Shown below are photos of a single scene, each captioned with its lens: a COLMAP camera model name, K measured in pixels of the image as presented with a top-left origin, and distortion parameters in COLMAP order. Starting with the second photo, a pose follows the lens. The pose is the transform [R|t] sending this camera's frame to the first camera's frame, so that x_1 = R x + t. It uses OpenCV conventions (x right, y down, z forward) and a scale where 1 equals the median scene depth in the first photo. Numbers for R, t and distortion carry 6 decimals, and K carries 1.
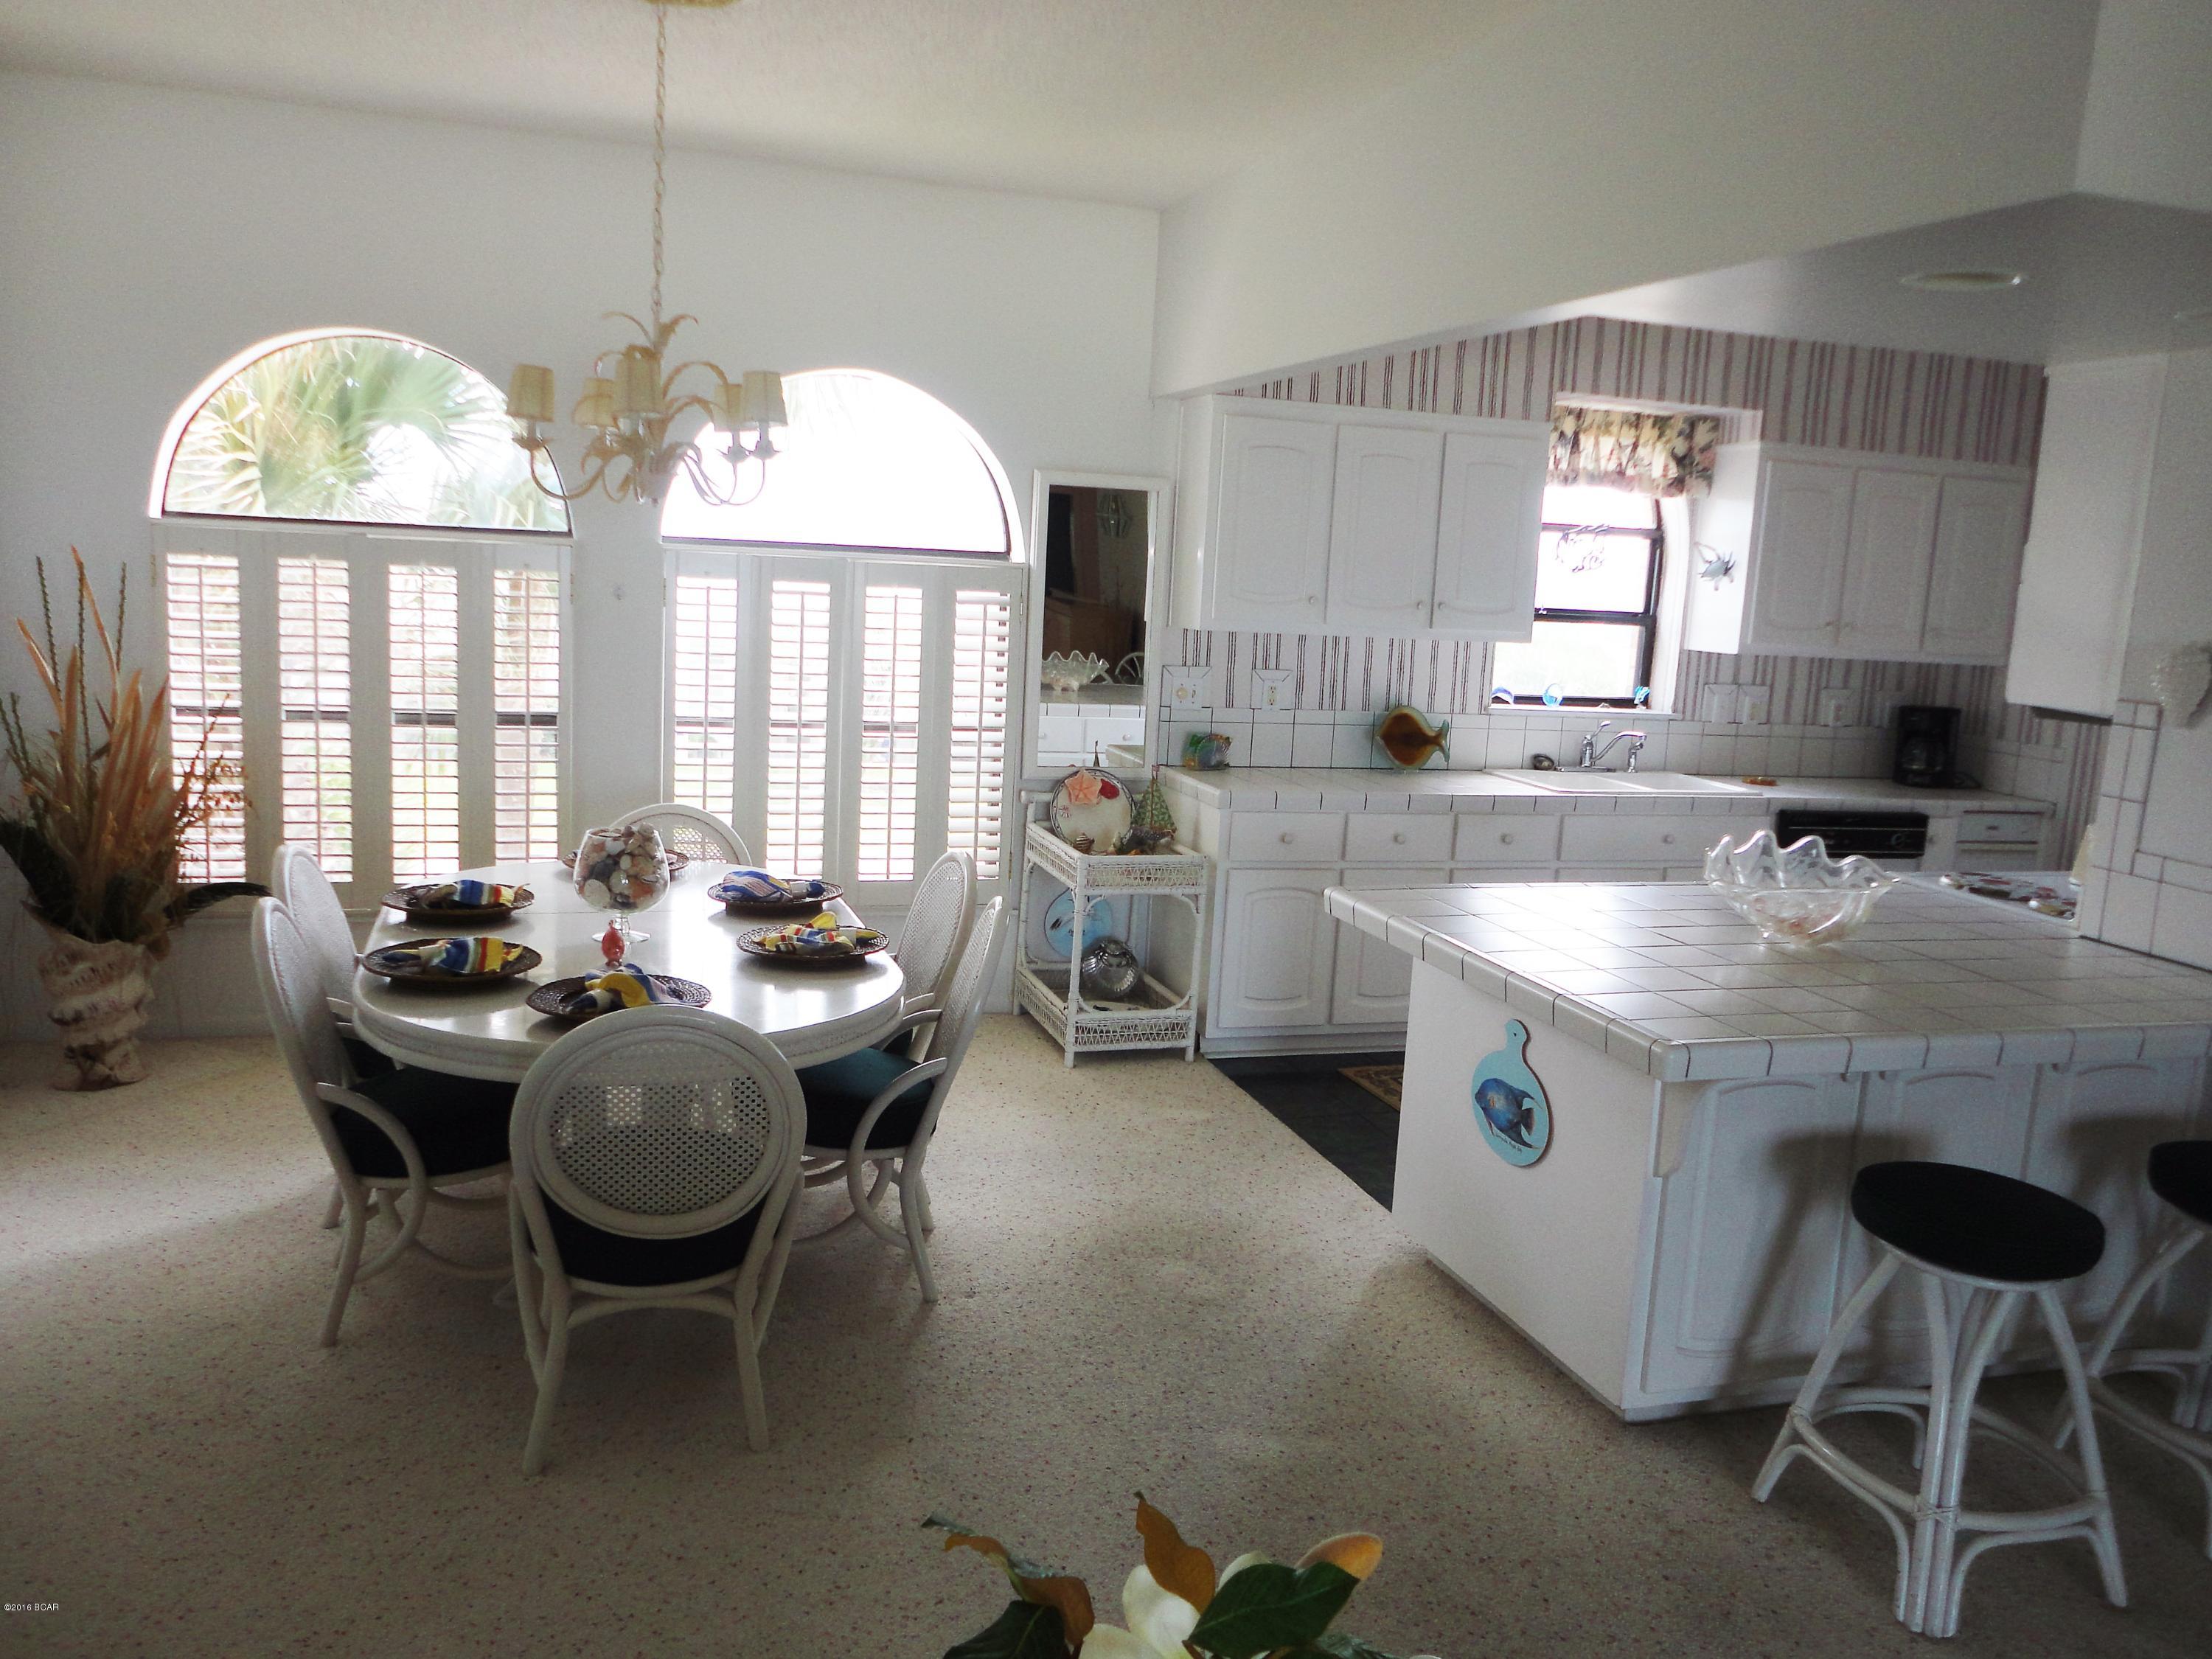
lens RADIAL K [[1704.5, 0, 1104.1], [0, 1704.5, 846.8], [0, 0, 1]] dist [-0.024219, 0.020242]
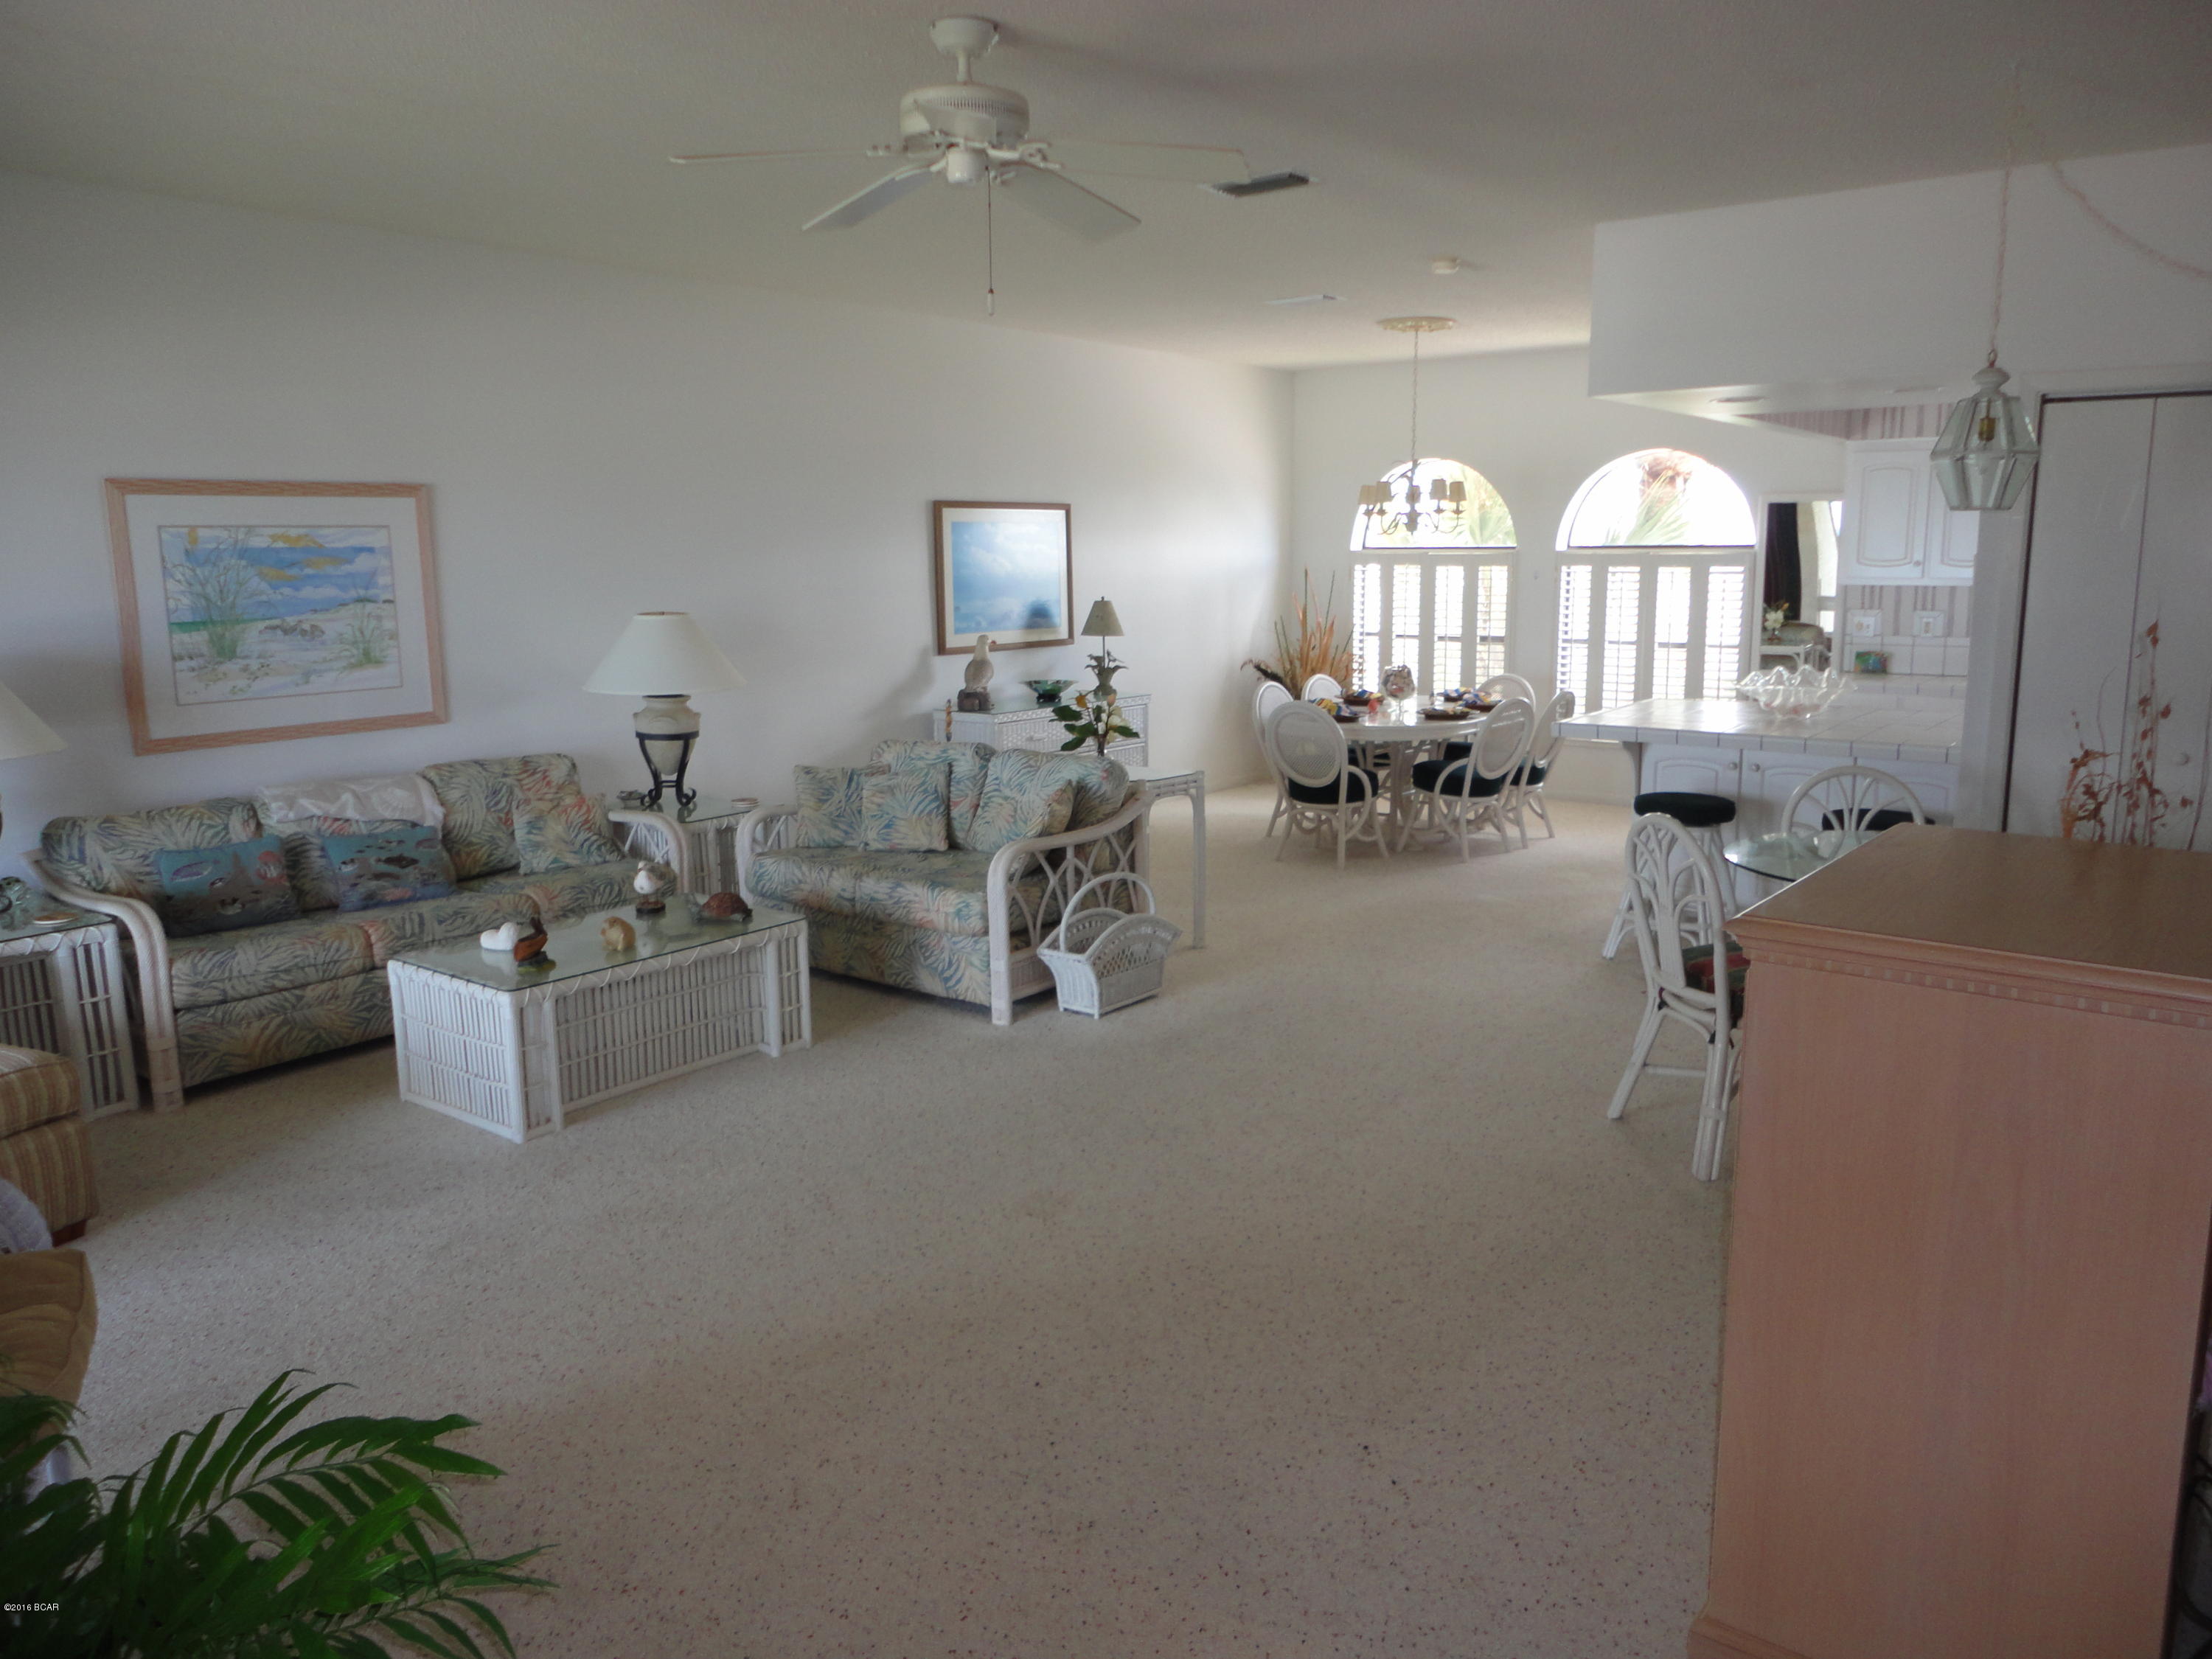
lens RADIAL K [[1617.4, 0, 1105.6], [0, 1617.4, 833.4], [0, 0, 1]] dist [-0.000572, 0.000035]
pose [[0.571385, 0.088471, -0.815900, 0.857668], [-0.102087, 0.994113, 0.036303, 0.114898], [0.814308, 0.062550, 0.577053, -0.417410]]
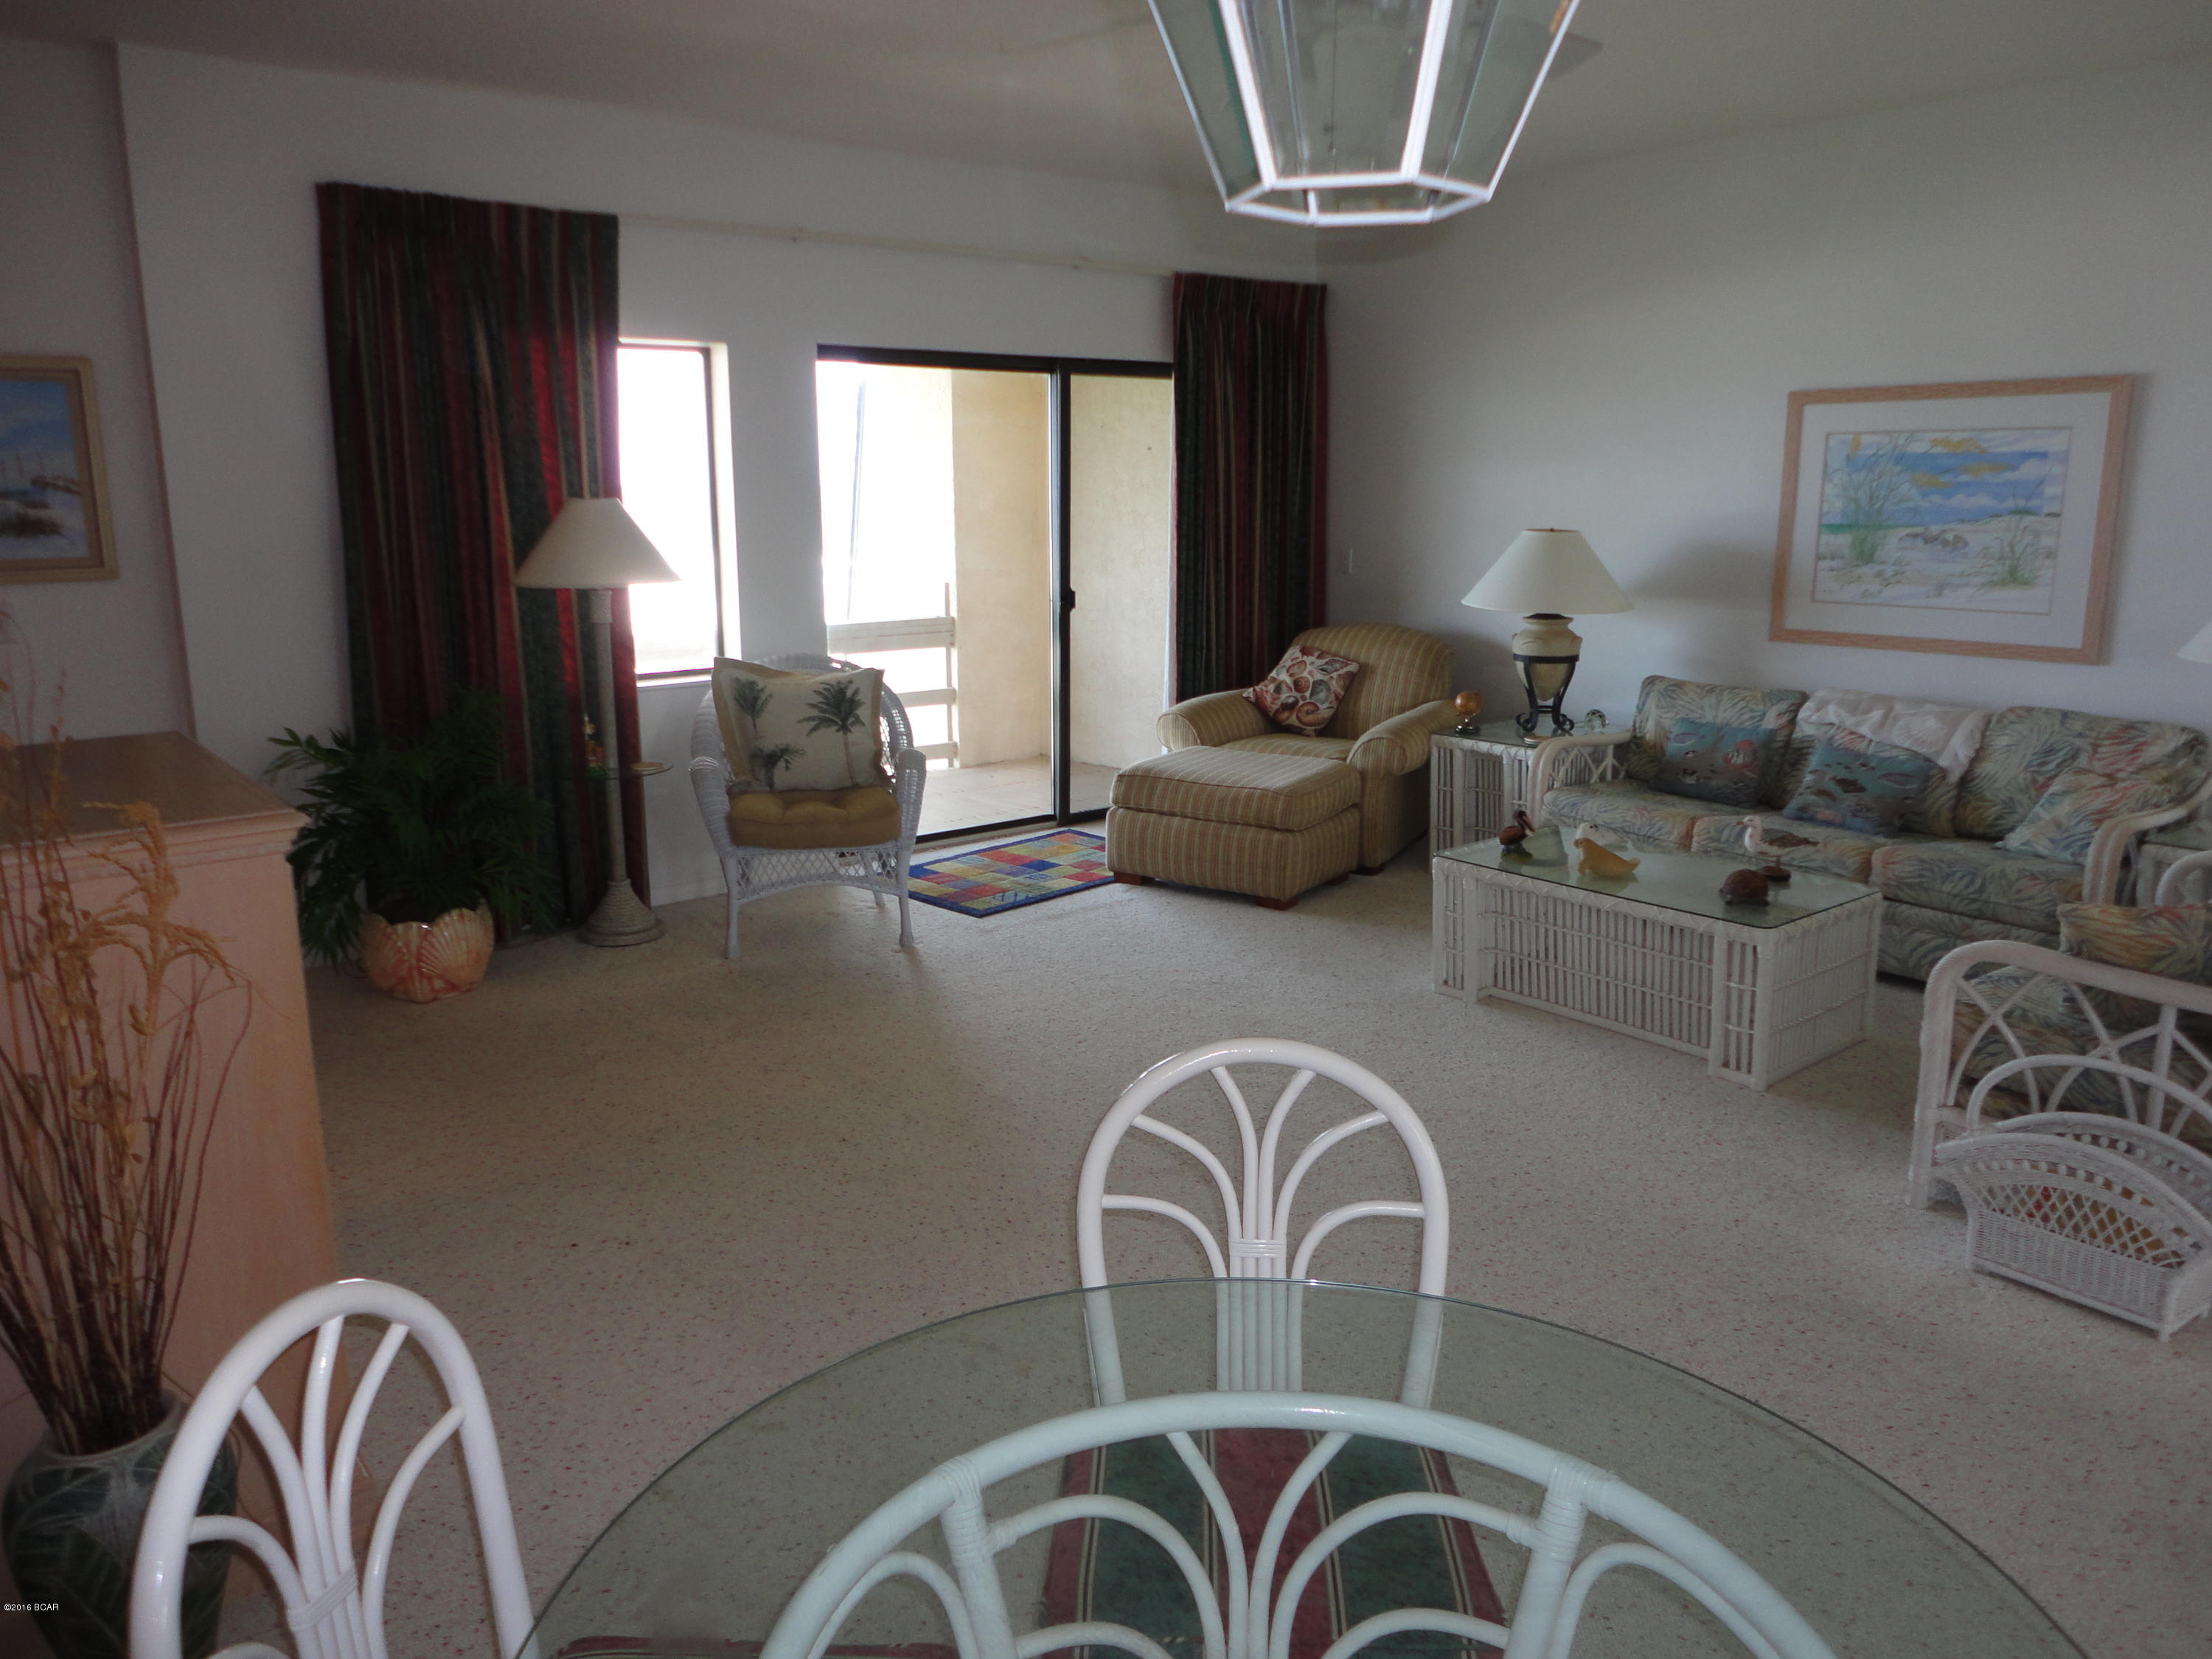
lens RADIAL K [[1617.4, 0, 1120.0], [0, 1617.4, 808.1], [0, 0, 1]] dist [-0.000572, 0.000035]
pose [[-0.925459, 0.027773, -0.377829, 0.578434], [-0.108038, 0.936549, 0.333473, -0.030528], [0.363117, 0.349436, -0.863737, 0.393409]]
